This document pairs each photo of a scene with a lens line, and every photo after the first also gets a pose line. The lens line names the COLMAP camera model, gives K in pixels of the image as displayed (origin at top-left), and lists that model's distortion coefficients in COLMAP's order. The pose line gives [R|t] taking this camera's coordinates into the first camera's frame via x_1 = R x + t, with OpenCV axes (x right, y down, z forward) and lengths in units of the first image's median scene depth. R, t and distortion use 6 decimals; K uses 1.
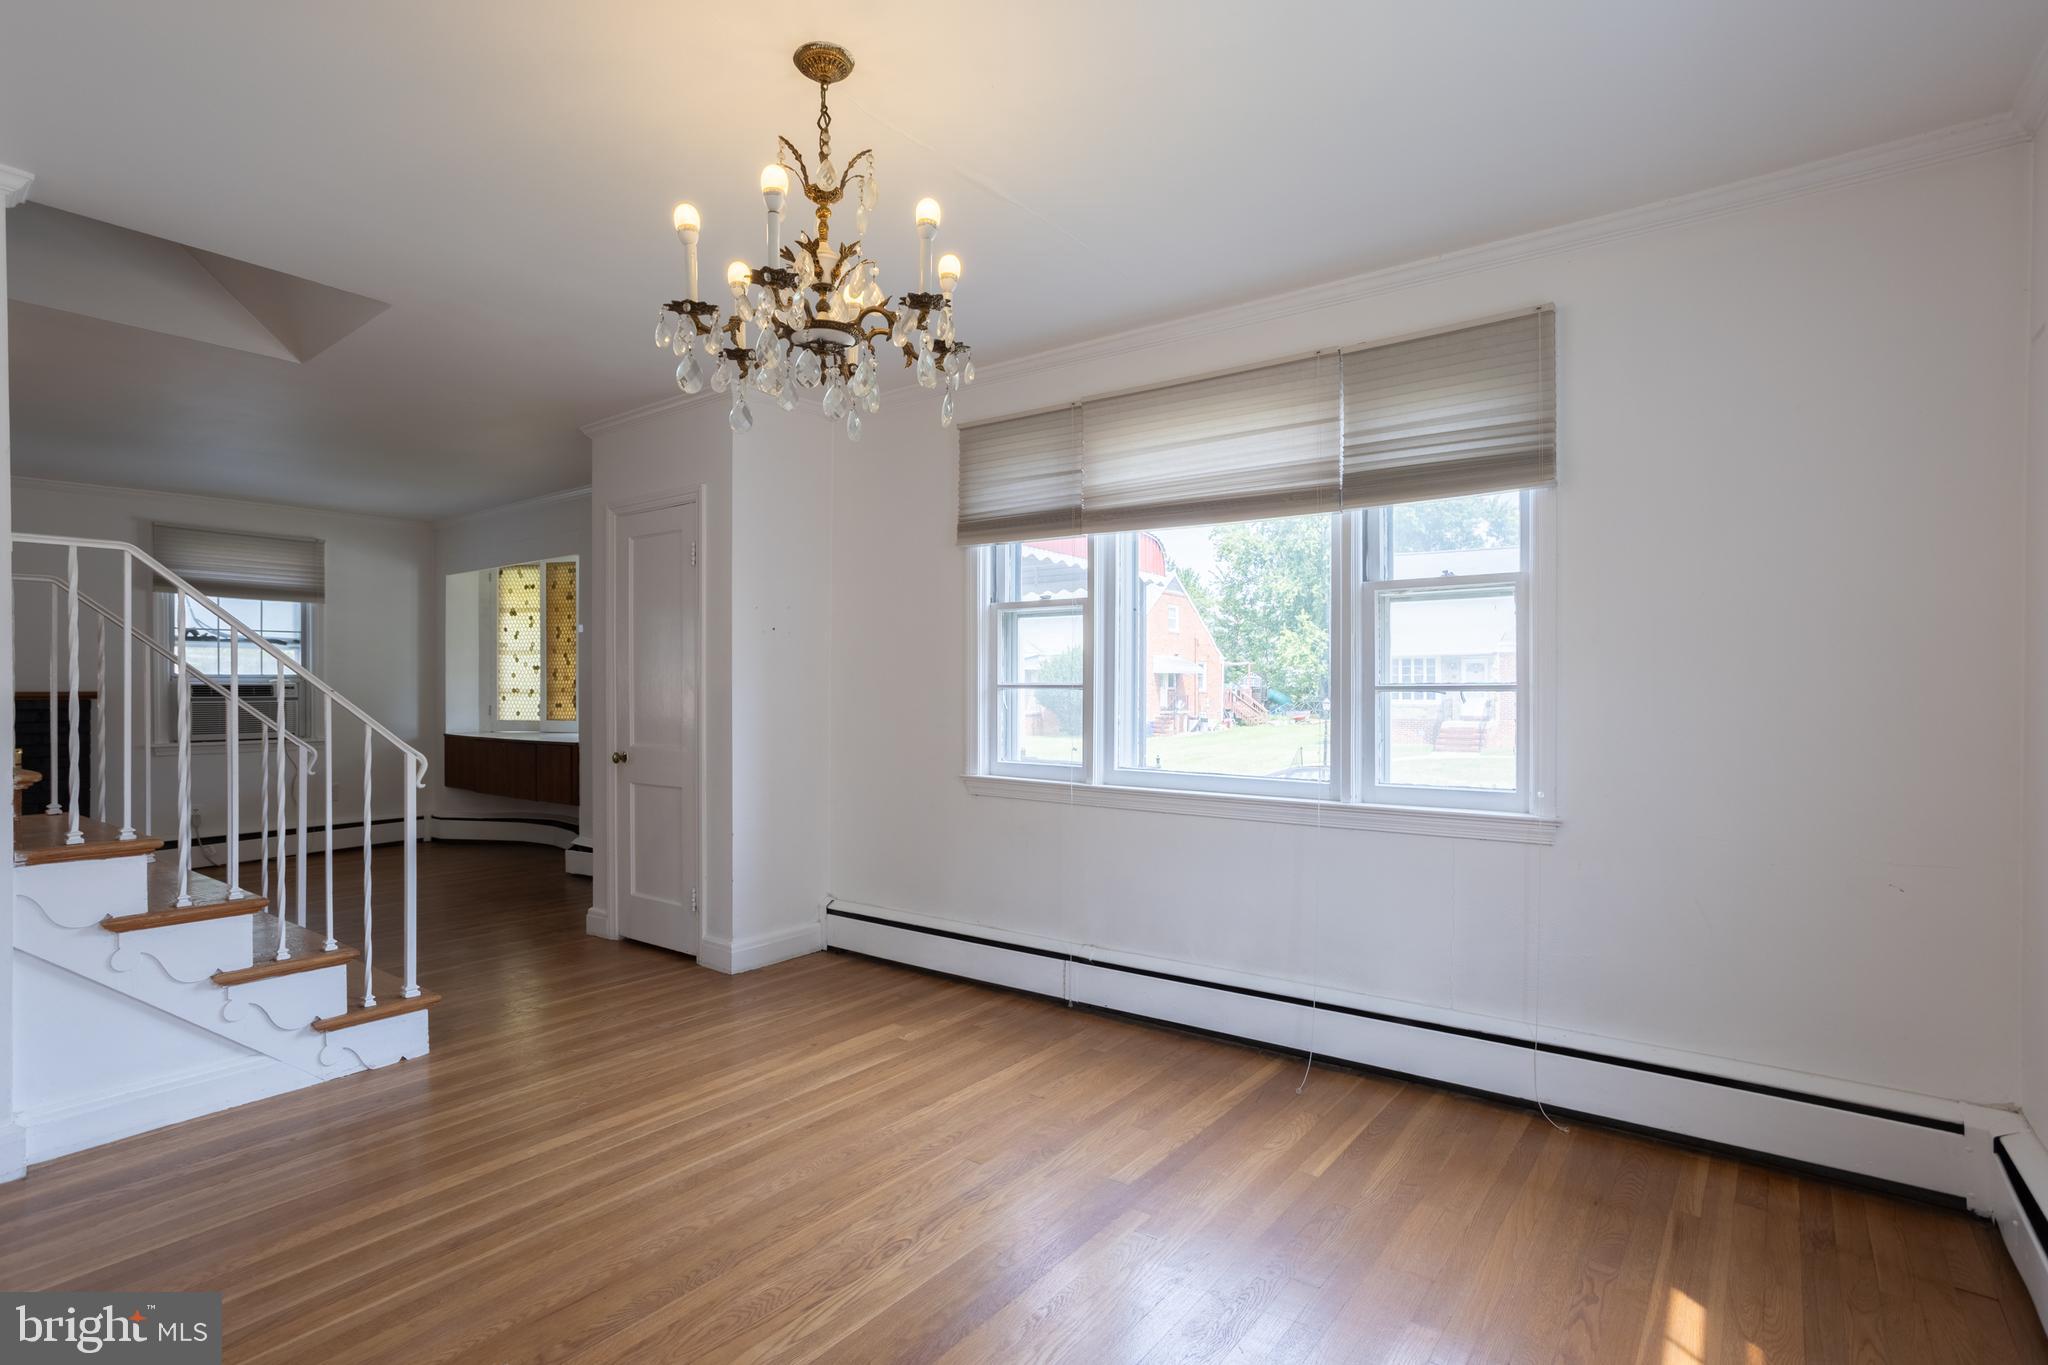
lens RADIAL K [[979.1, 0, 1024.3], [0, 979.1, 693.0], [0, 0, 1]] dist [-0.060545, 0.032847]
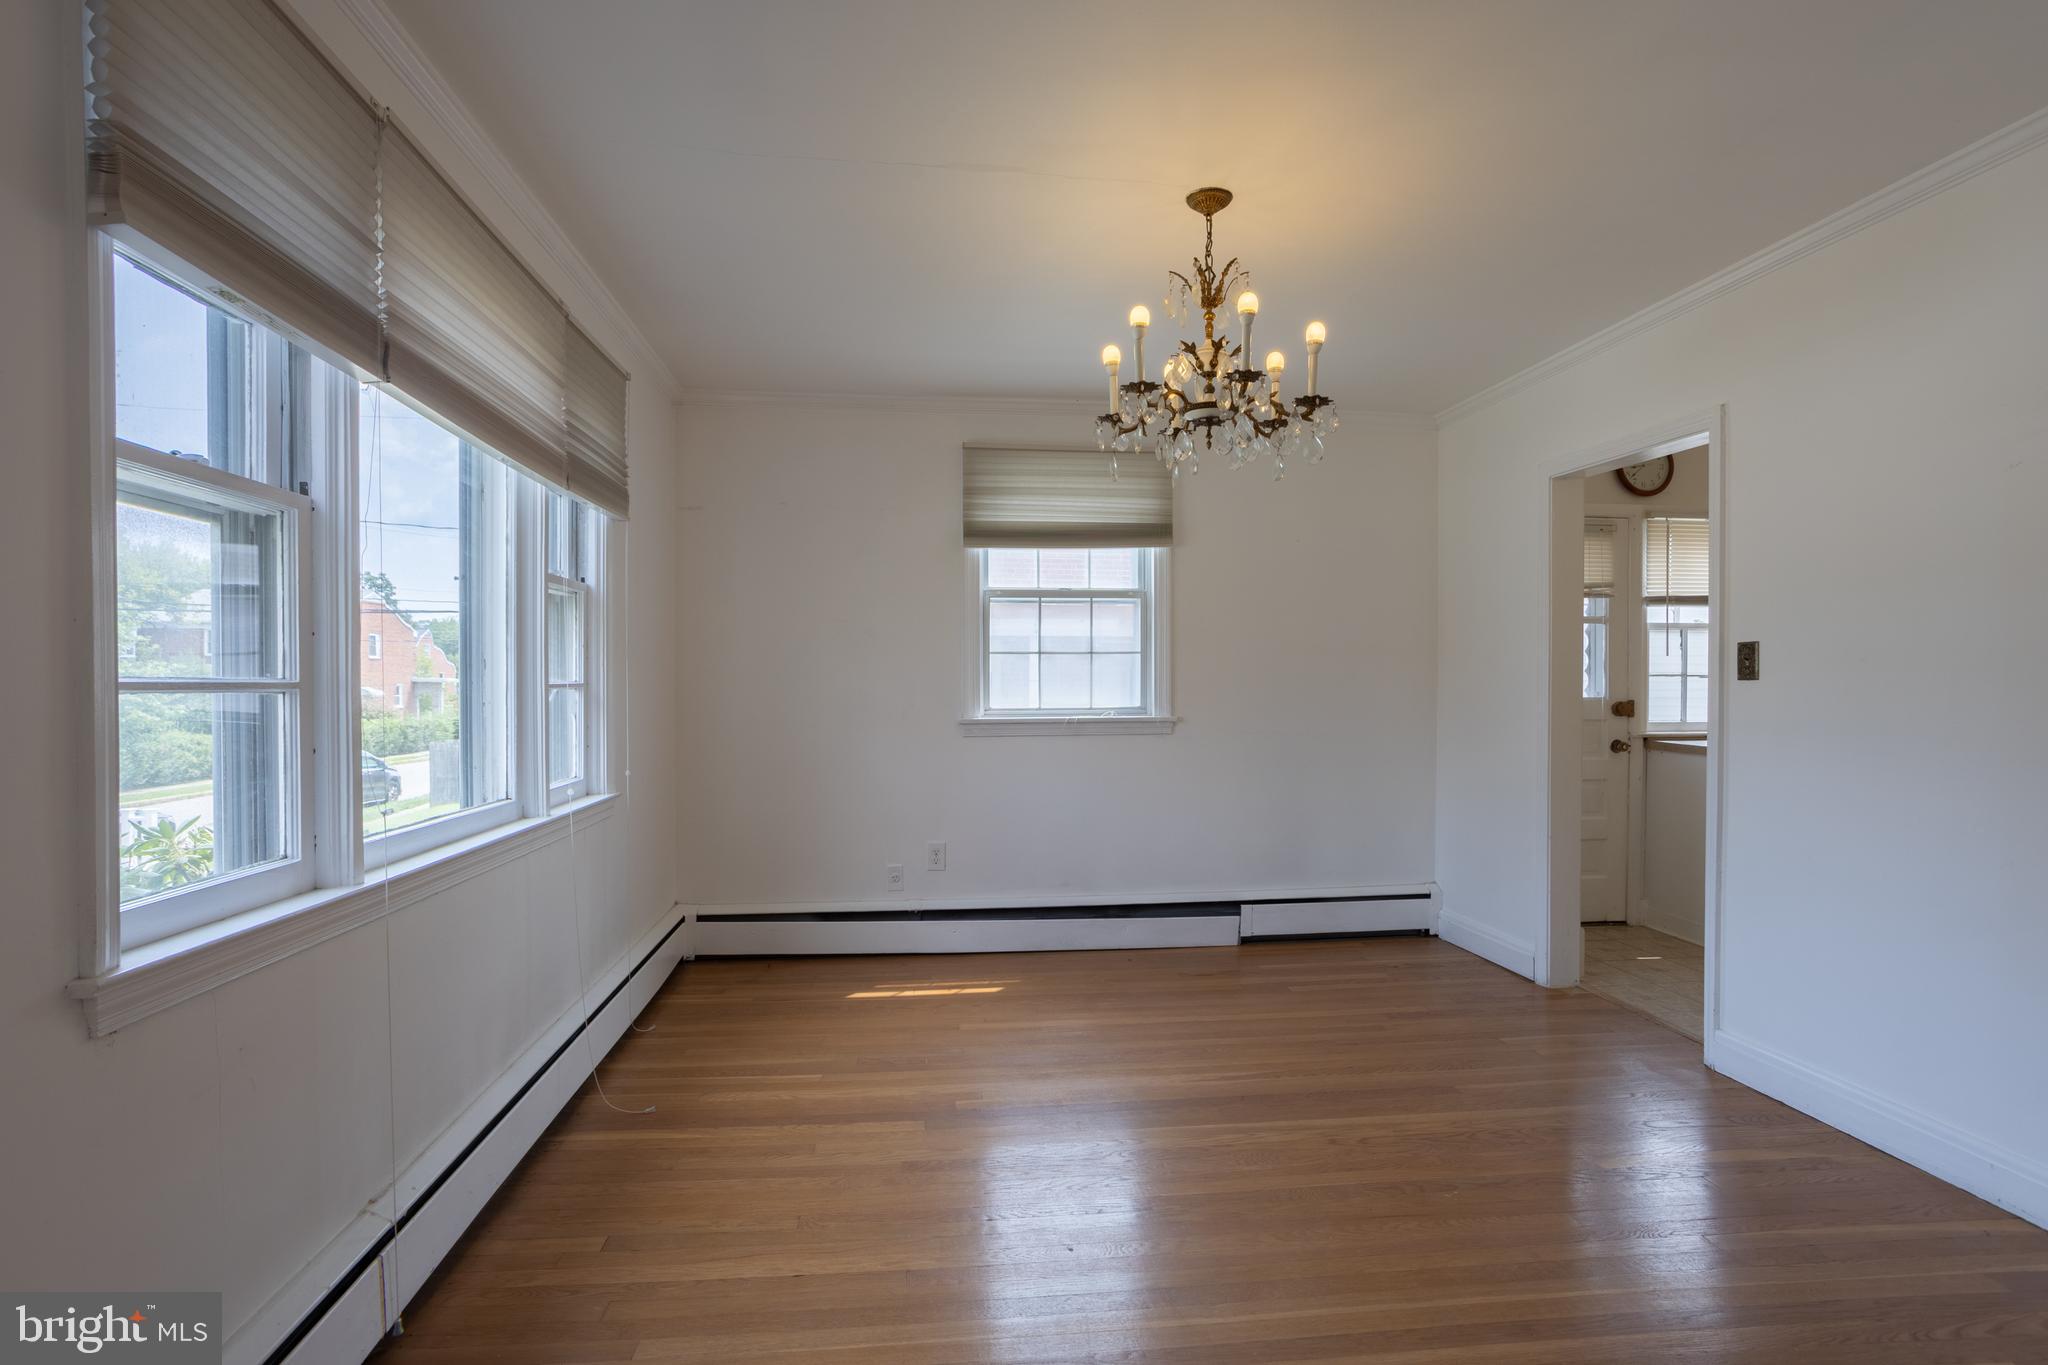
lens RADIAL K [[979.1, 0, 1024.3], [0, 979.1, 693.0], [0, 0, 1]] dist [-0.060545, 0.032847]
pose [[-0.686706, -0.007638, 0.726895, -0.760333], [0.005682, 0.999858, 0.015875, -0.012651], [-0.726913, 0.015032, -0.686565, 1.604931]]
